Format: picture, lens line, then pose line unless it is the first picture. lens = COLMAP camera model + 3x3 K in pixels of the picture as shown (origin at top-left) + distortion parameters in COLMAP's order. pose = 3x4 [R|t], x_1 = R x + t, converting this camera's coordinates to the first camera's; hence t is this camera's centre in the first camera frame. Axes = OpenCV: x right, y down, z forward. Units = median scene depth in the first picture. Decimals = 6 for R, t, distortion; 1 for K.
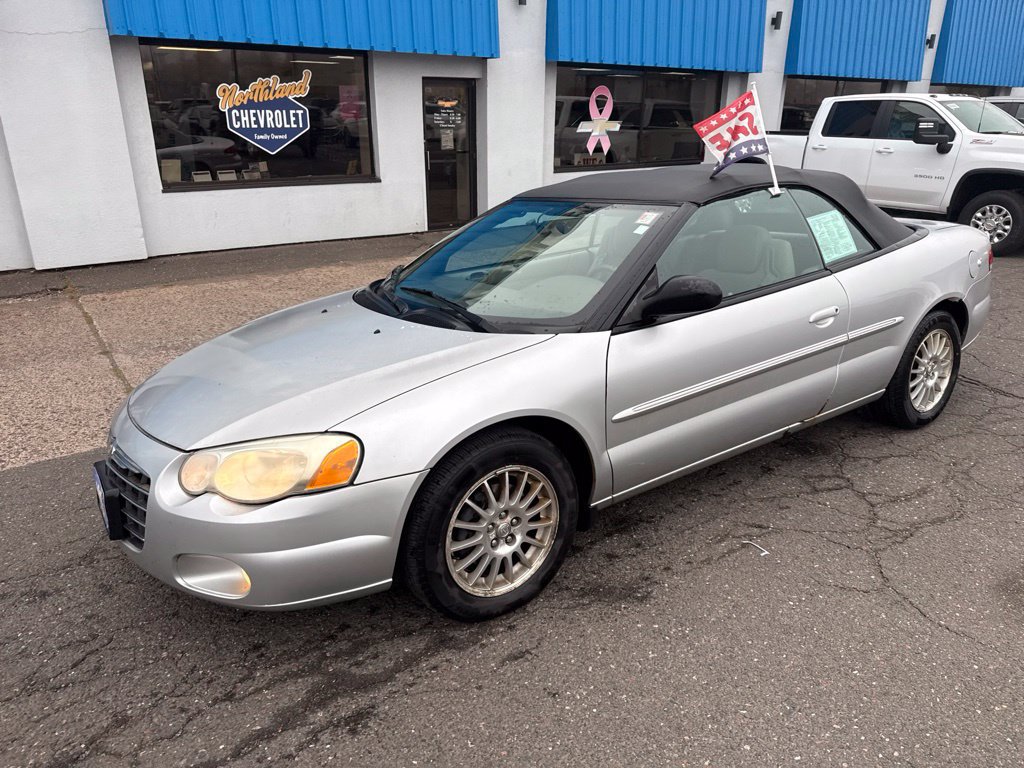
lens RADIAL K [[712.8, 0, 516.3], [0, 712.8, 394.1], [0, 0, 1]] dist [0.035926, -0.041051]
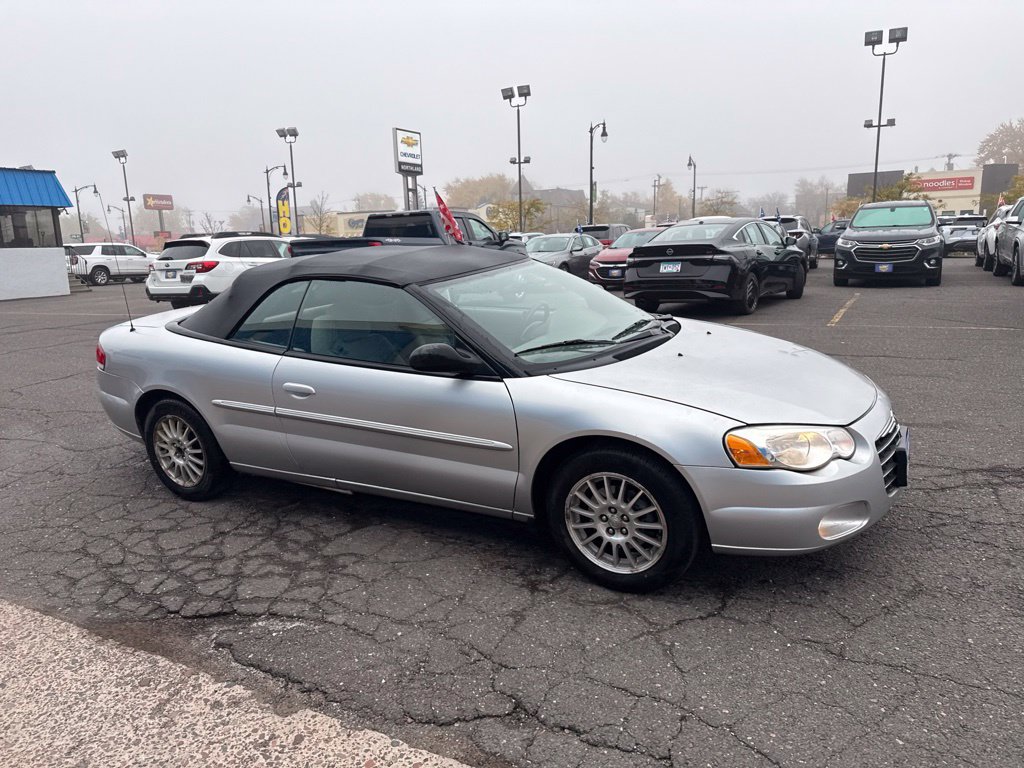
lens RADIAL K [[712.8, 0, 517.0], [0, 712.8, 395.8], [0, 0, 1]] dist [0.035926, -0.041051]
pose [[-0.433326, -0.180483, 0.882981, -0.370486], [0.357086, 0.865174, 0.352085, -0.174945], [-0.827477, 0.467867, -0.310454, 0.512926]]
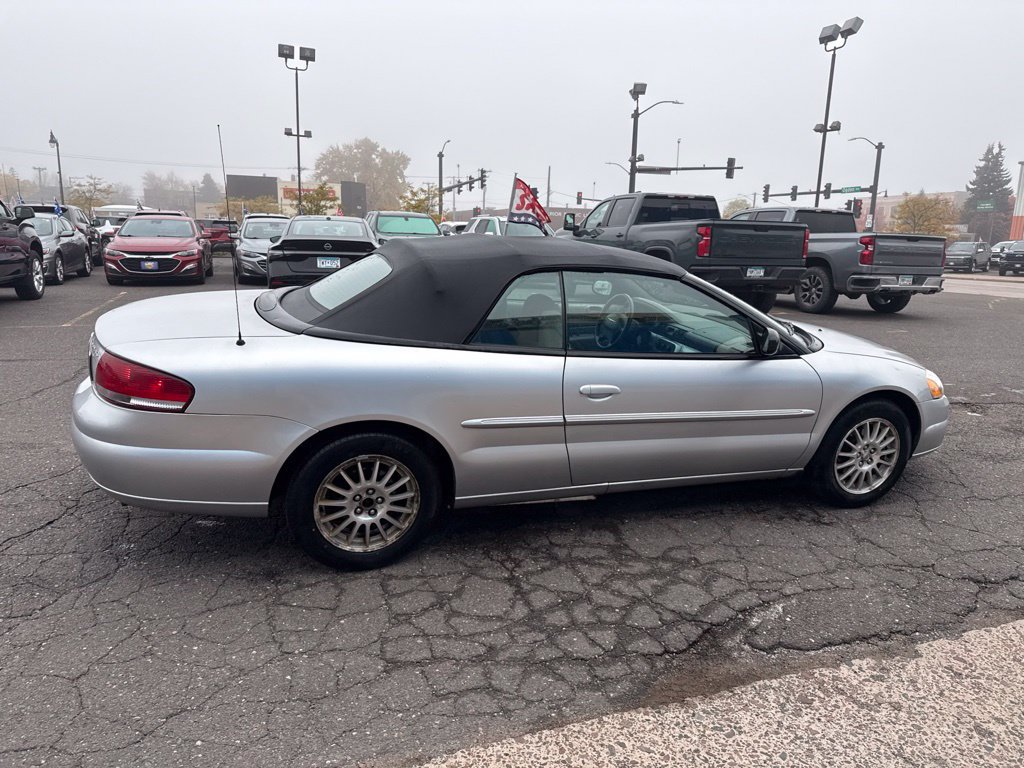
lens RADIAL K [[712.8, 0, 518.9], [0, 712.8, 396.5], [0, 0, 1]] dist [0.035926, -0.041051]
pose [[-0.961038, -0.089983, 0.261361, -0.022111], [0.069974, 0.835536, 0.544961, -0.277898], [-0.267414, 0.542017, -0.796685, 0.787153]]
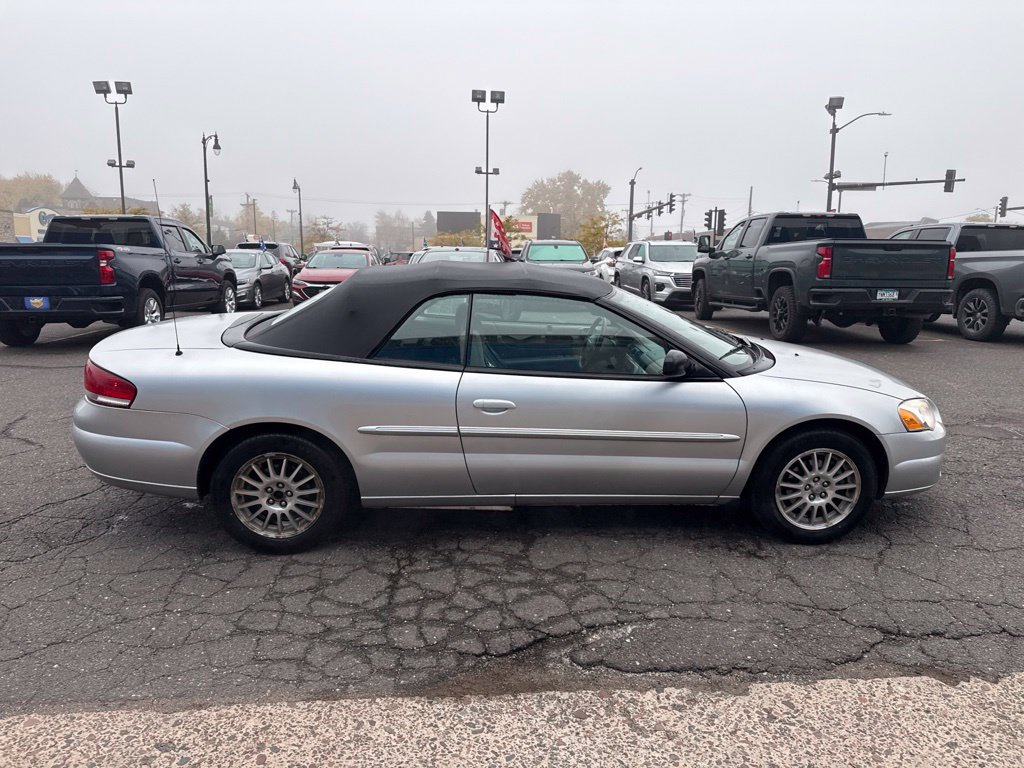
lens RADIAL K [[712.8, 0, 517.8], [0, 712.8, 388.1], [0, 0, 1]] dist [0.035926, -0.041051]
pose [[-0.848358, -0.105077, 0.518891, -0.175198], [0.180802, 0.863679, 0.470500, -0.266760], [-0.497594, 0.492969, -0.713710, 0.749454]]
